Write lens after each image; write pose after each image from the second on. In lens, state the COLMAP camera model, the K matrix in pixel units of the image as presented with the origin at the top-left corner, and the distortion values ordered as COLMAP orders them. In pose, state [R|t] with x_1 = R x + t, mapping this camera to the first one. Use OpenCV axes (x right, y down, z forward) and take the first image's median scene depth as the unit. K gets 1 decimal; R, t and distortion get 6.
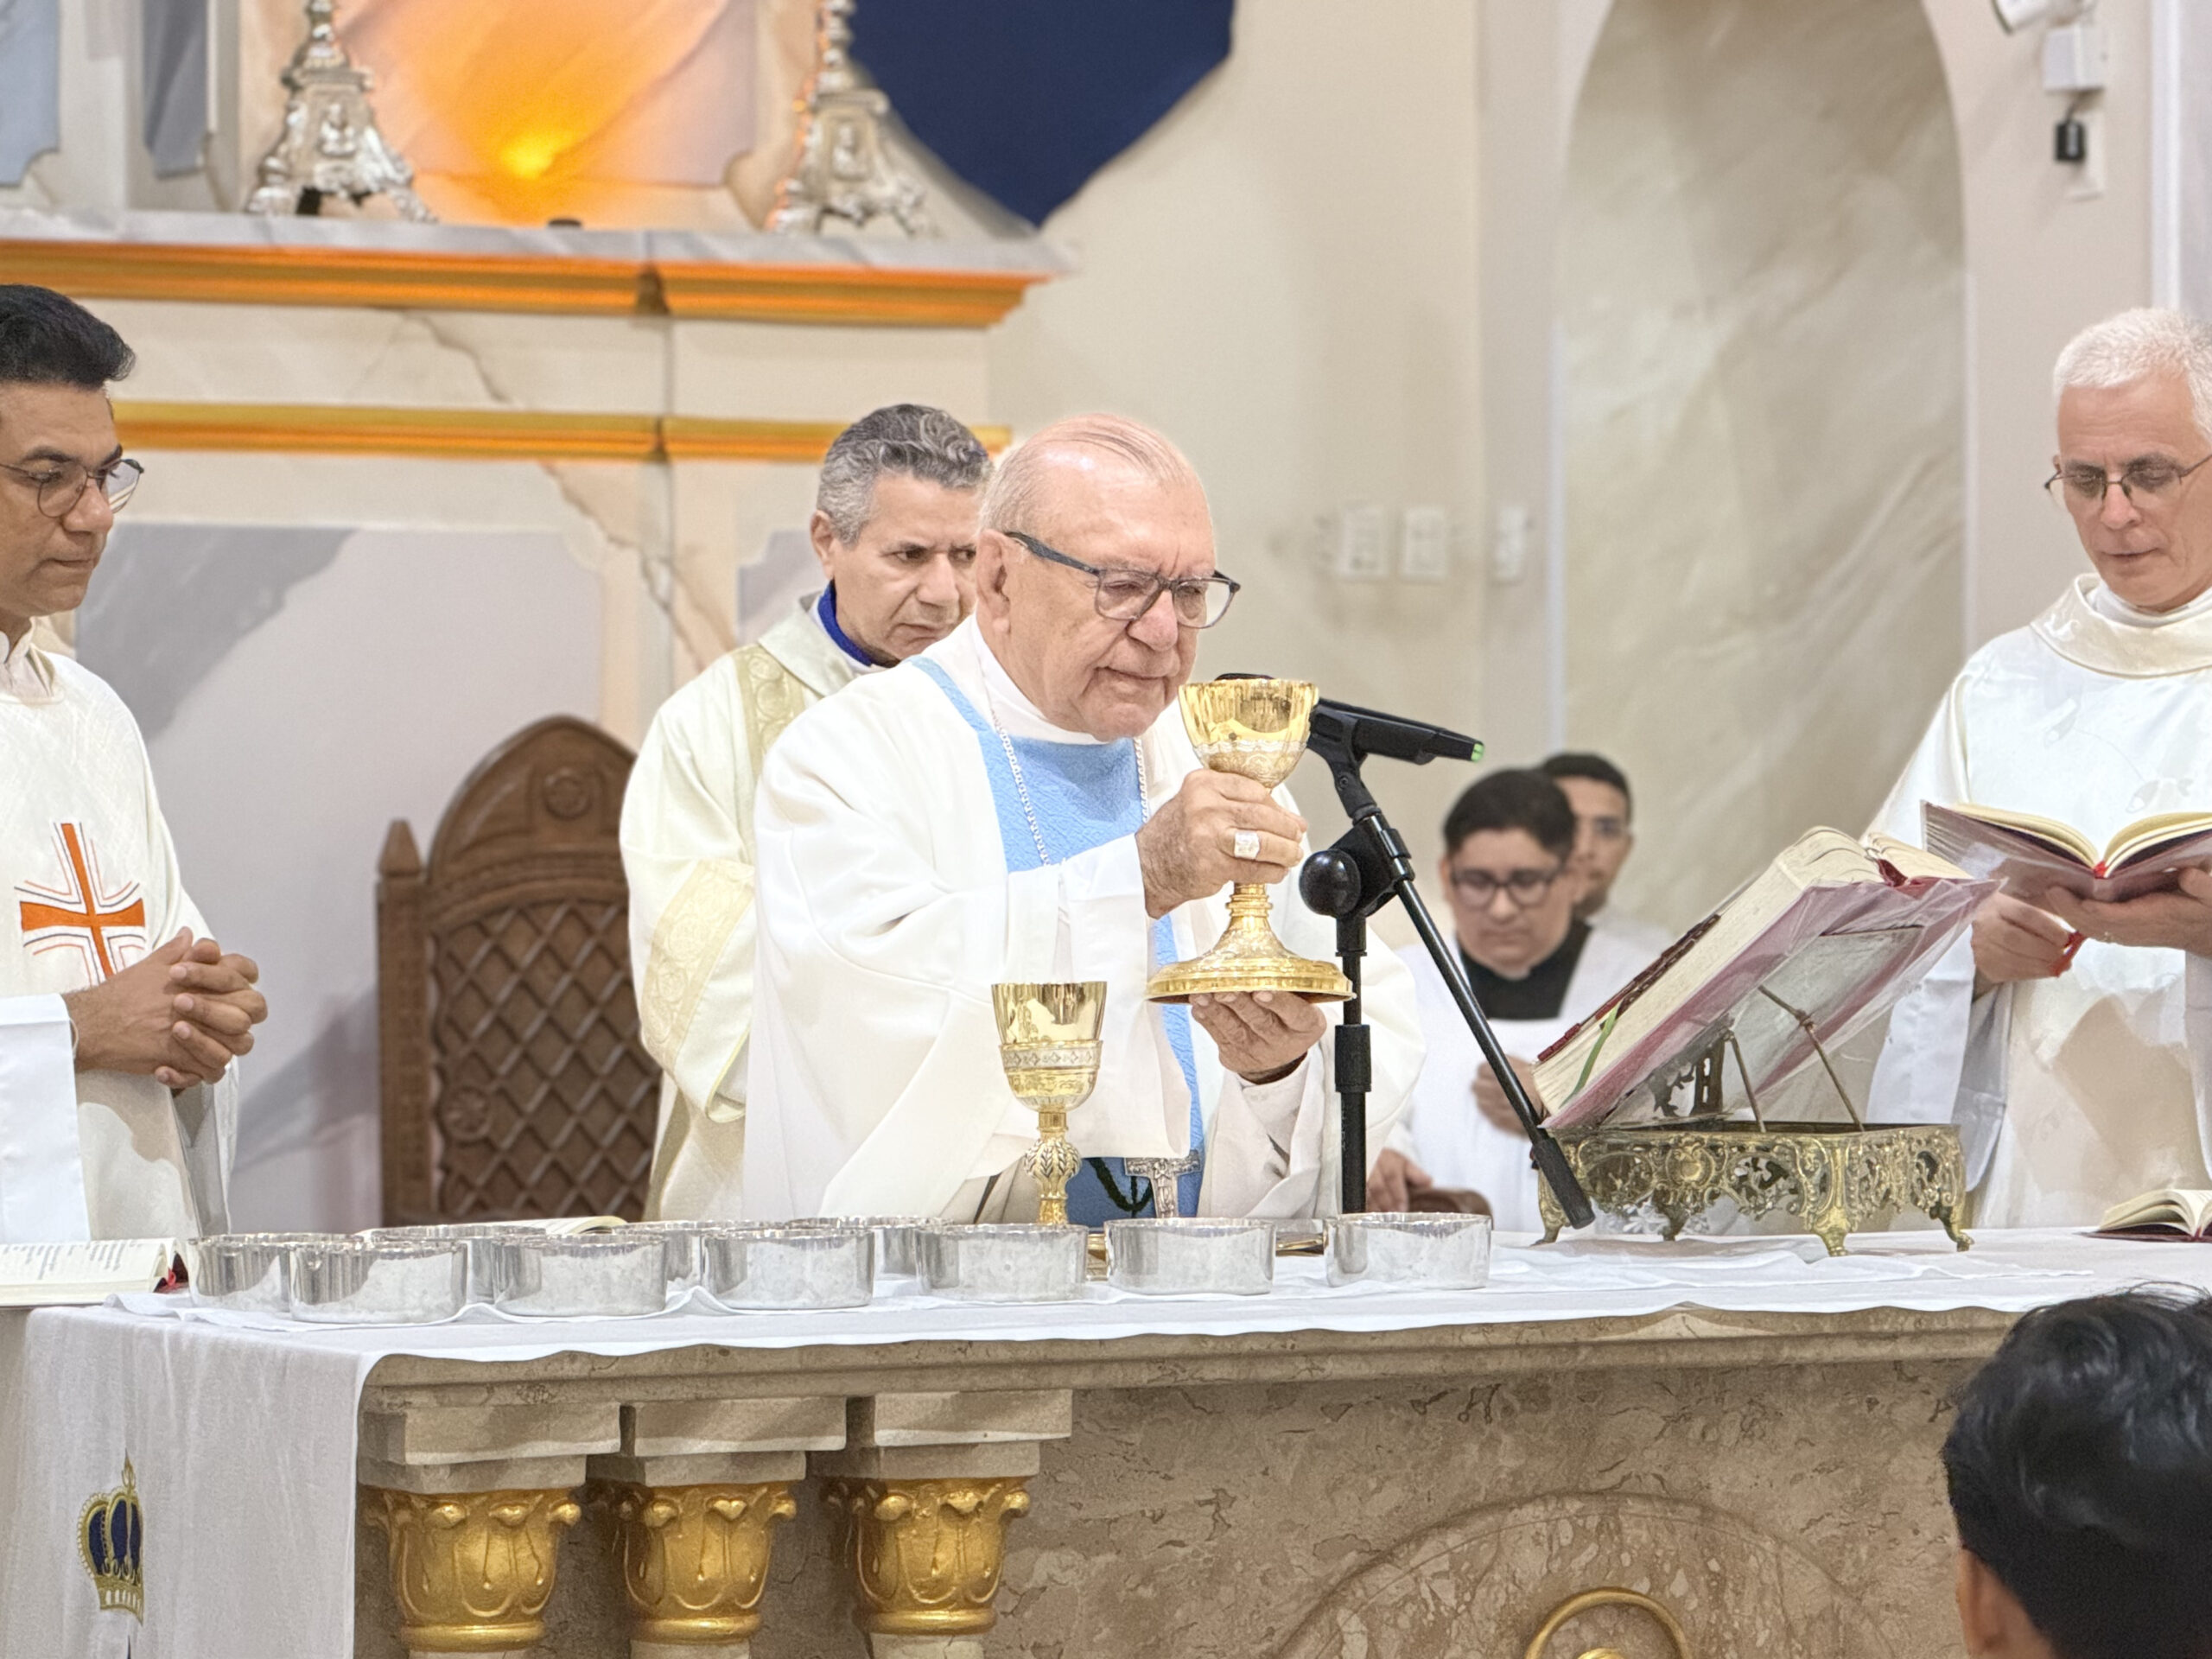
lens RADIAL K [[8196.3, 0, 1106.0], [0, 8196.3, 829.5], [0, 0, 1]] dist [0.322801, -3.563835]
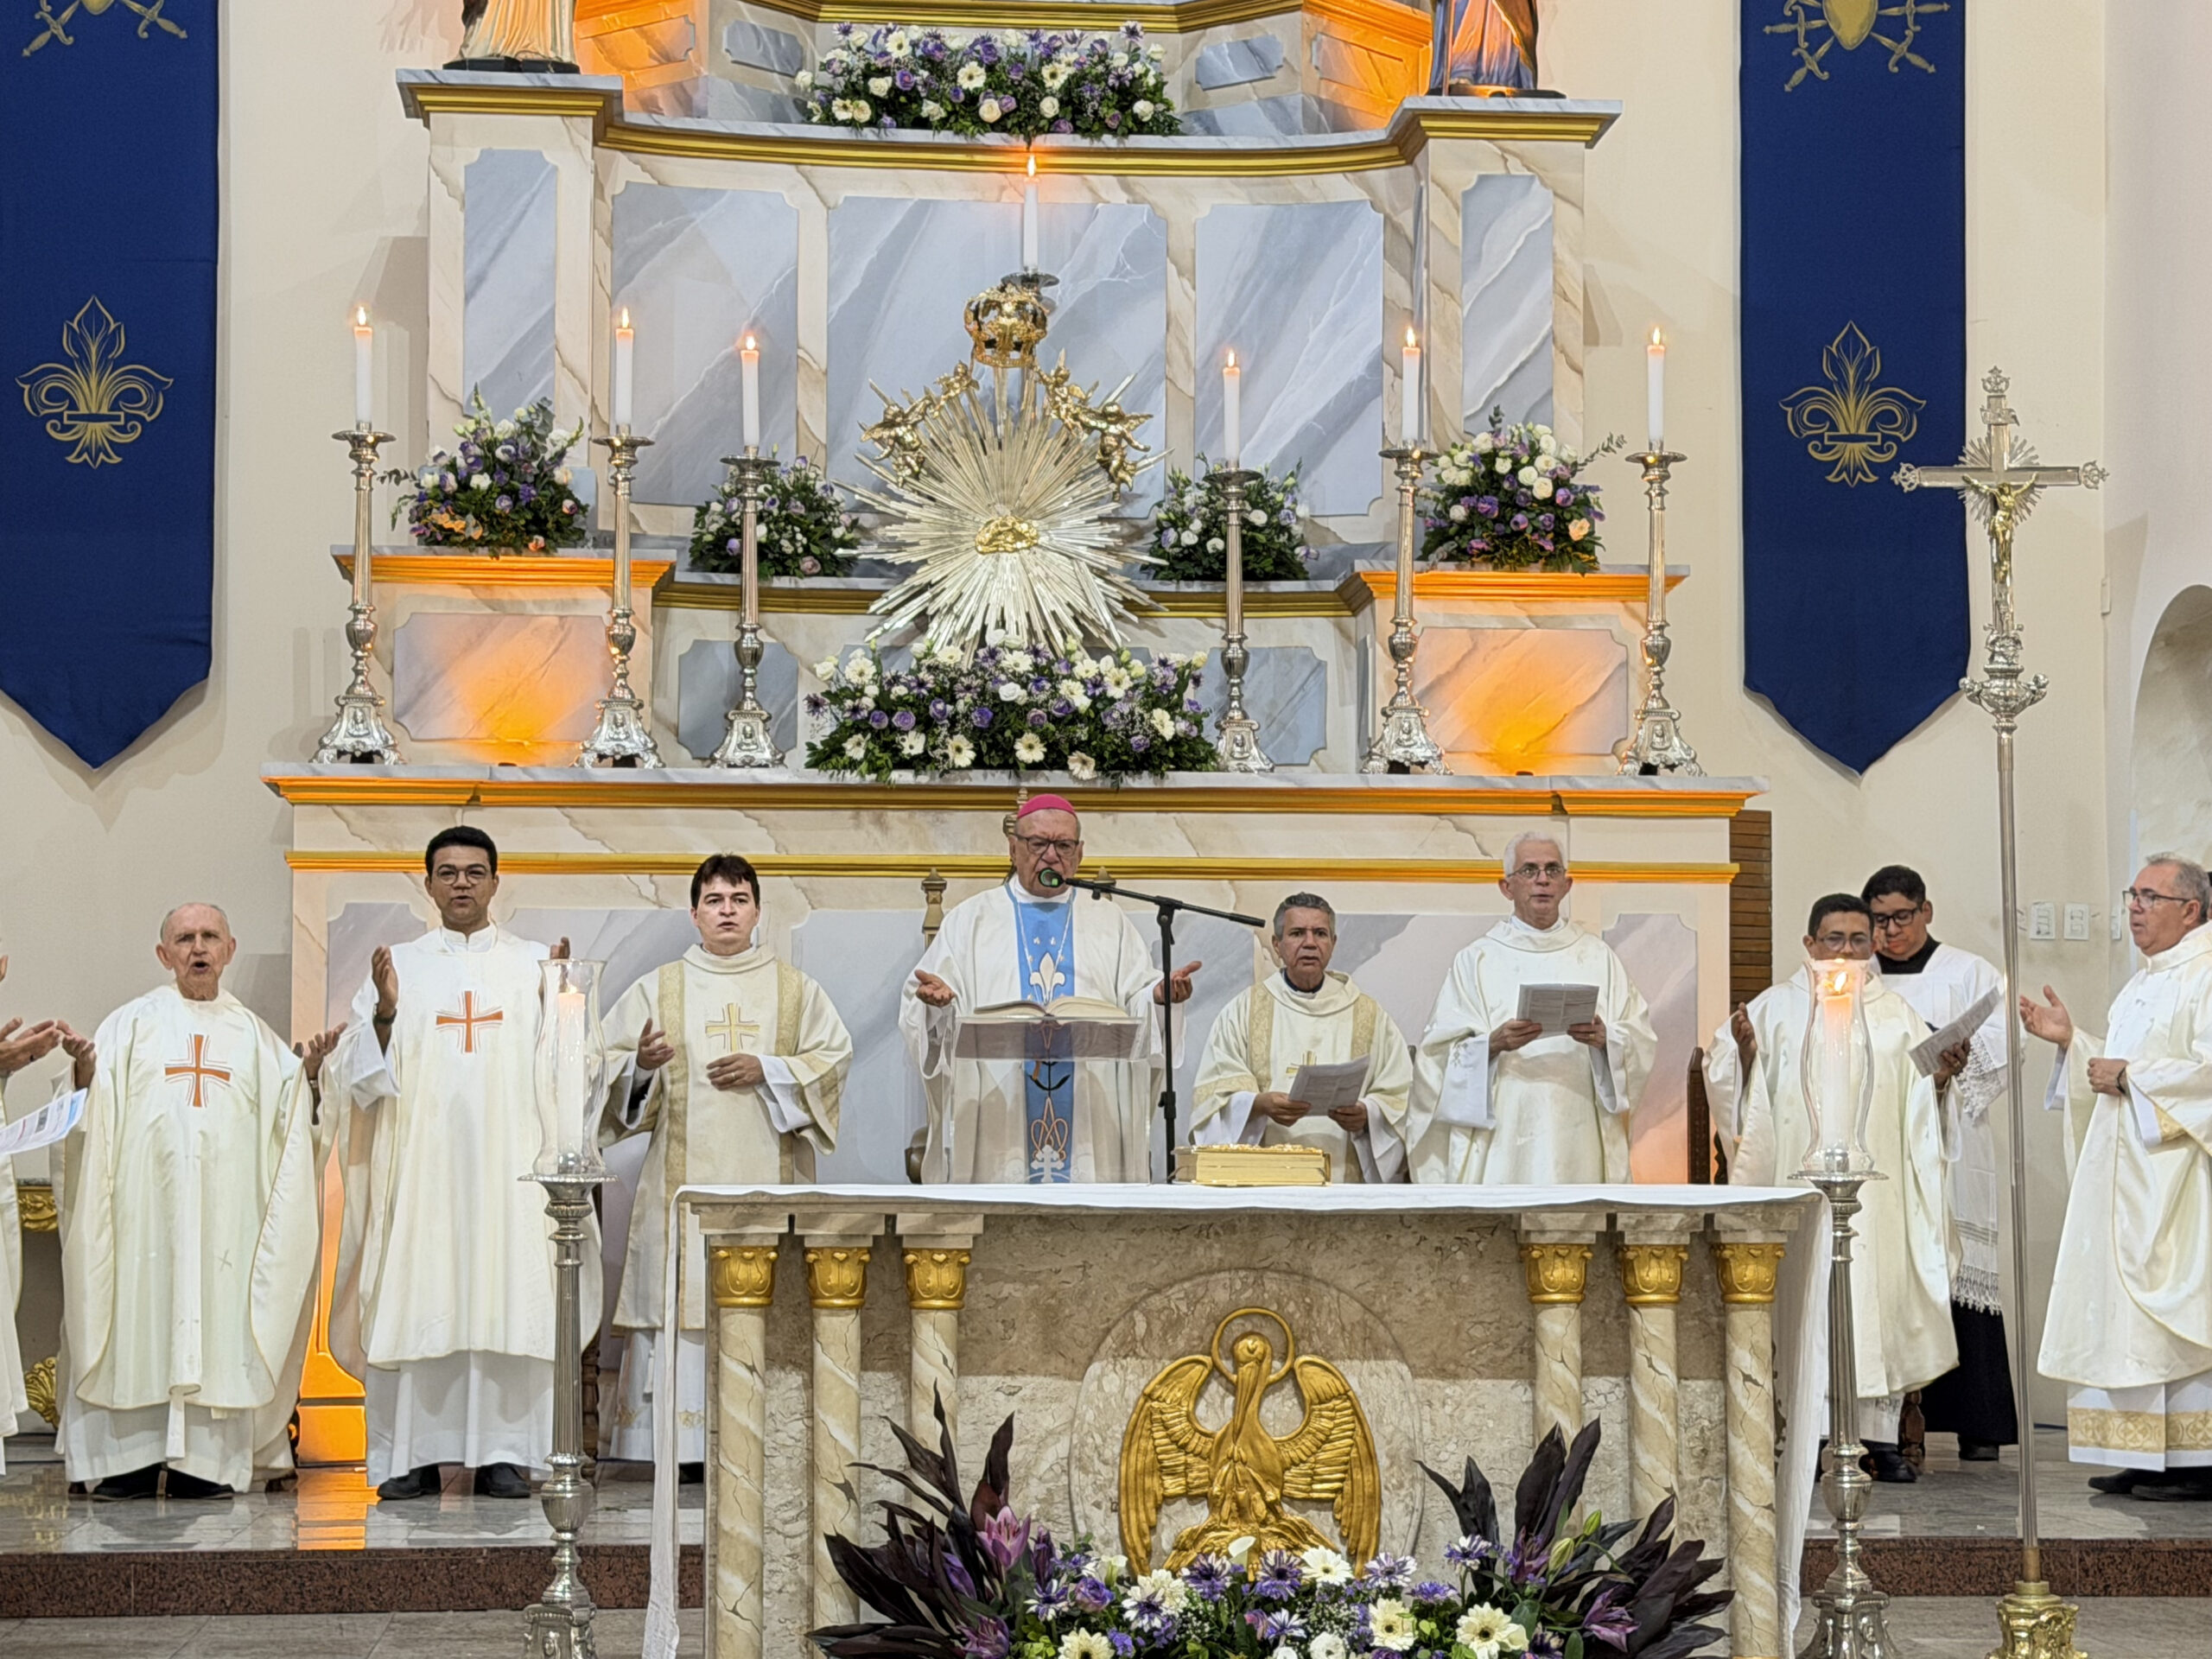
lens RADIAL K [[4490.5, 0, 1106.0], [0, 4490.5, 829.5], [0, 0, 1]] dist [0.166795, -0.198867]
pose [[0.931212, -0.021412, -0.363848, 0.469474], [-0.003061, 0.997778, -0.066551, 0.036126], [0.364465, 0.063087, 0.929078, -0.252393]]
